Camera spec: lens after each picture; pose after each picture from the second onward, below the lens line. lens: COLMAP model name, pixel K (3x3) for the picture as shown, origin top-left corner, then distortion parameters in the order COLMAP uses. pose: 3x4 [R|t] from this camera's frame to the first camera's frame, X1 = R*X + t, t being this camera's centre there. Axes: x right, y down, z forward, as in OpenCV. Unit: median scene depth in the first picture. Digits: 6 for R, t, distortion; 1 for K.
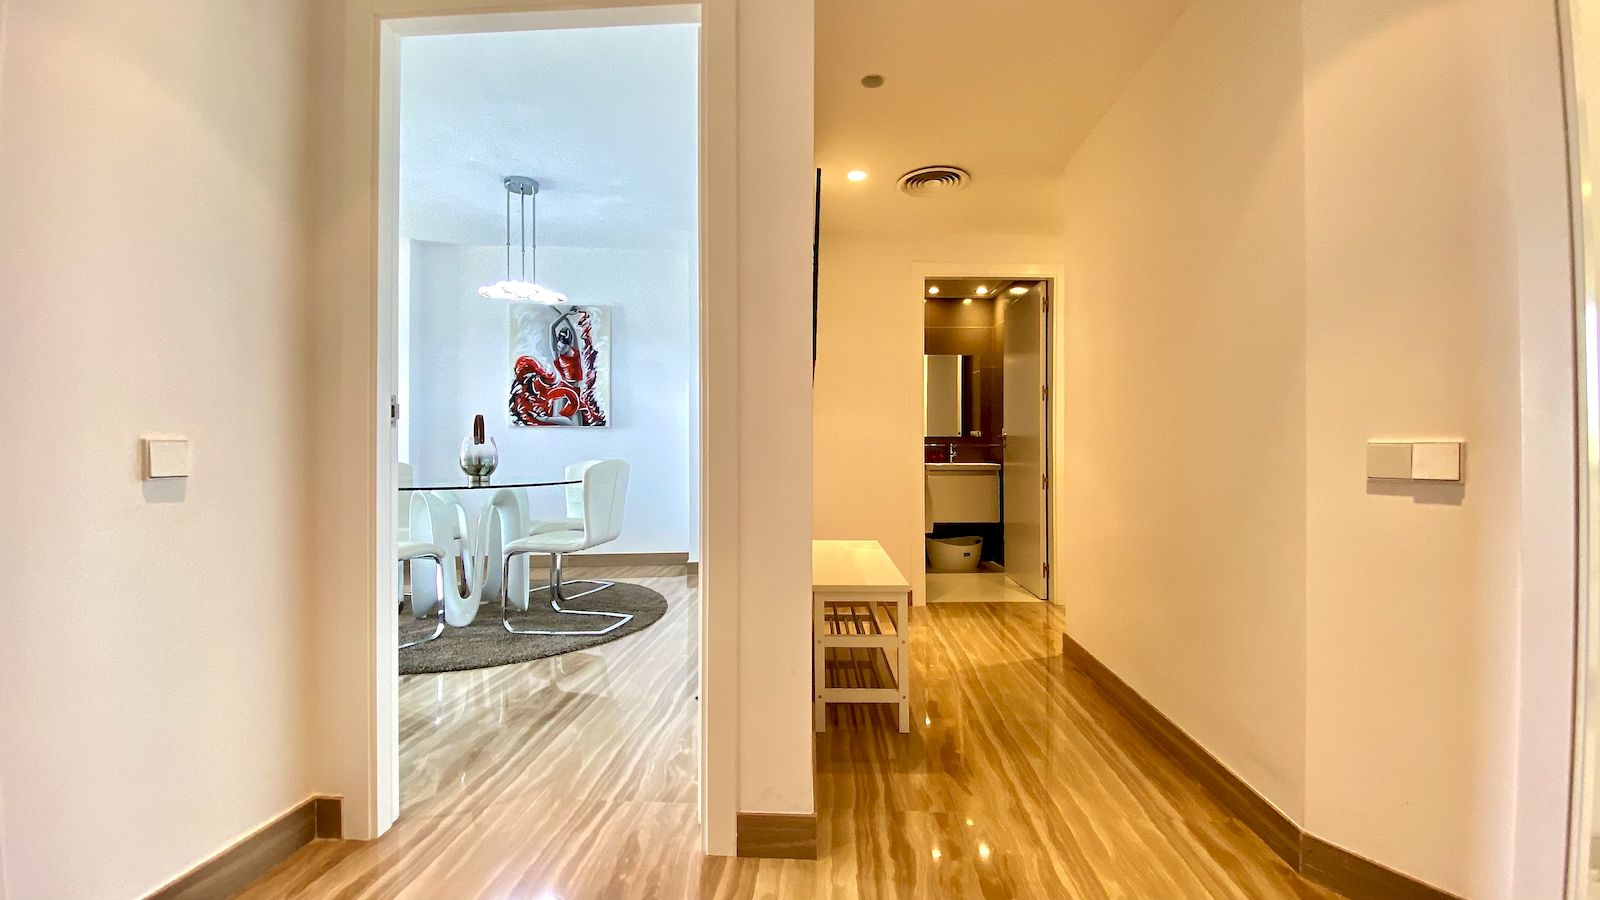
lens RADIAL K [[637.1, 0, 803.6], [0, 637.1, 452.6], [0, 0, 1]] dist [-0.000923, -0.000063]
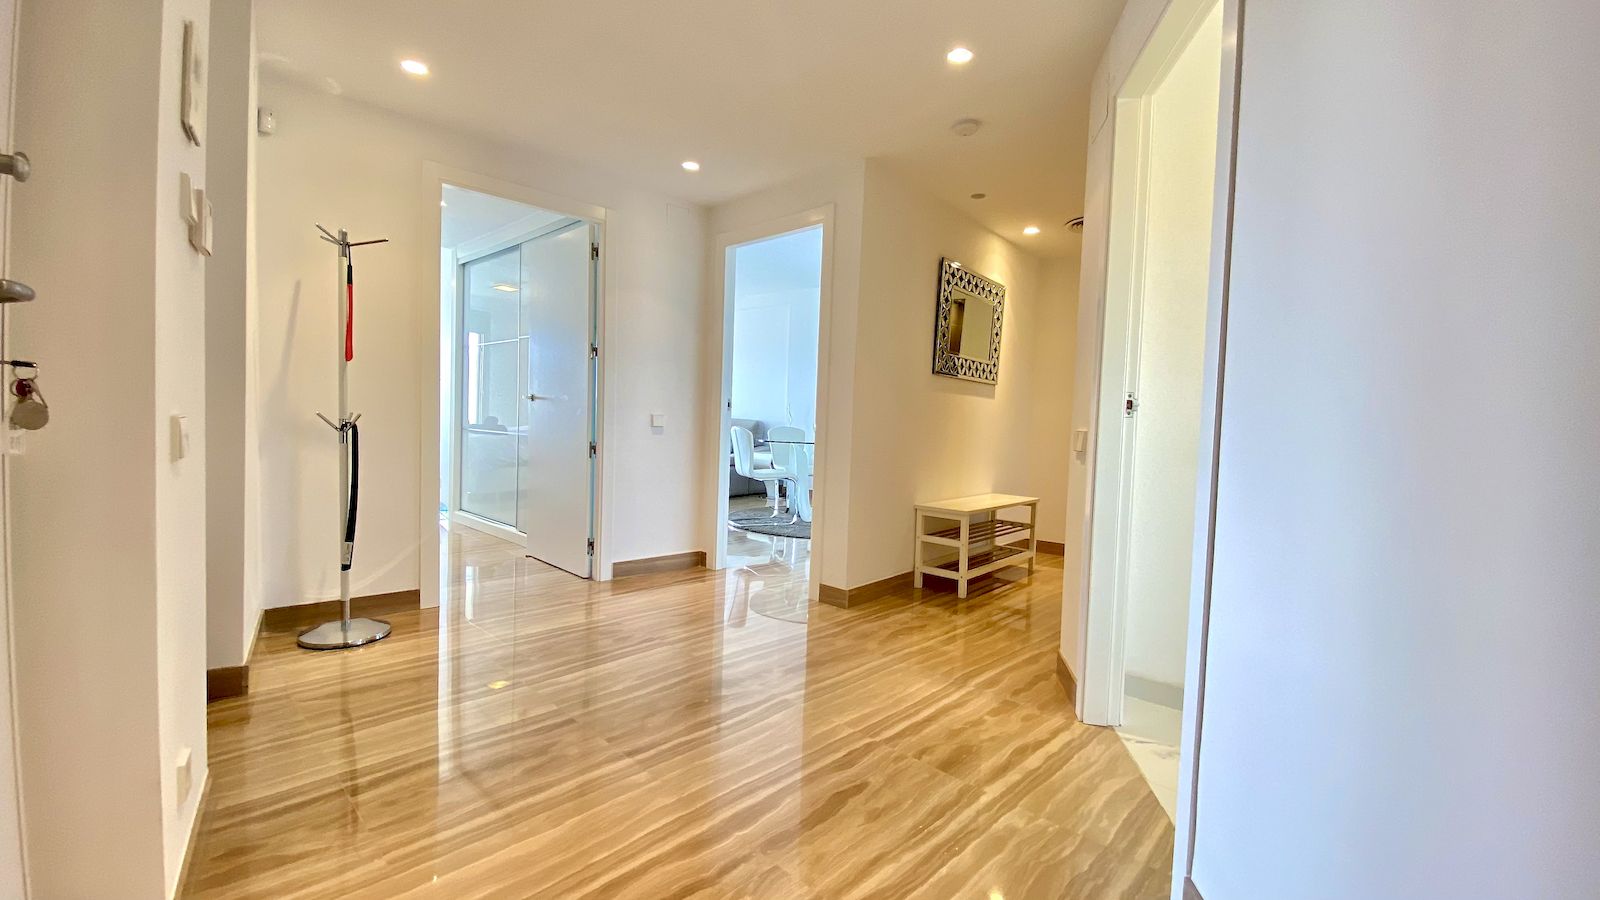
lens RADIAL K [[637.1, 0, 803.6], [0, 637.1, 452.6], [0, 0, 1]] dist [-0.000923, -0.000063]
pose [[0.760436, 0.049799, -0.647501, 1.124003], [-0.037577, 0.998759, 0.032683, 0.026682], [0.648325, -0.000522, 0.761364, -0.660751]]
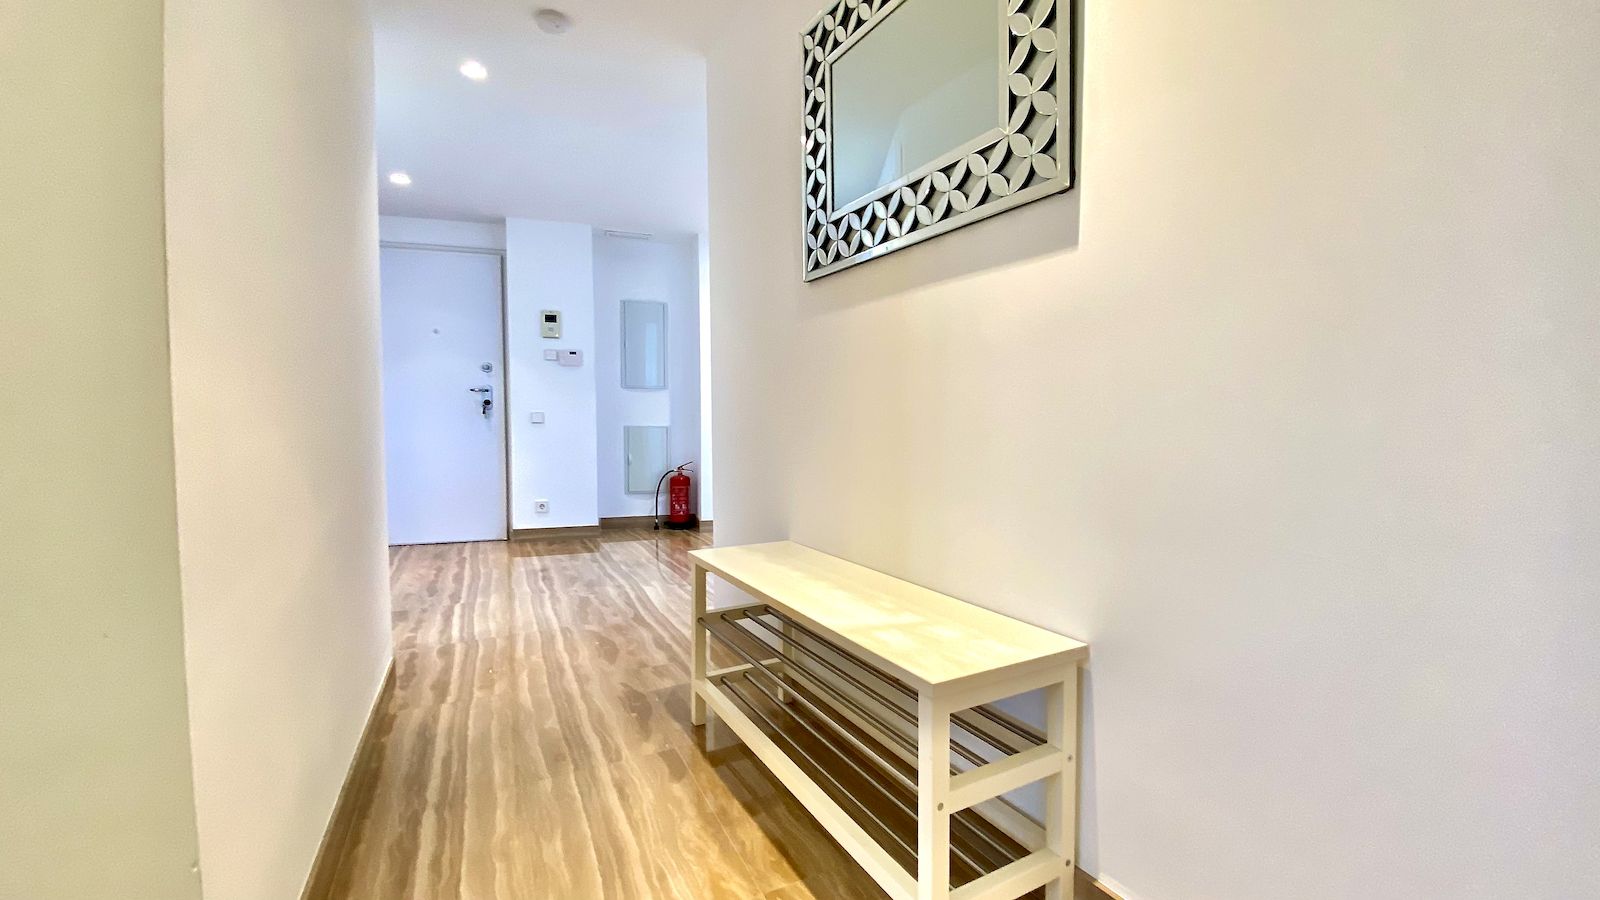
lens RADIAL K [[637.1, 0, 803.6], [0, 637.1, 452.6], [0, 0, 1]] dist [-0.000923, -0.000063]
pose [[-0.863853, 0.025809, -0.503082, 0.574433], [-0.007978, 0.997860, 0.064891, 0.018861], [0.503680, 0.060070, -0.861799, 2.249098]]
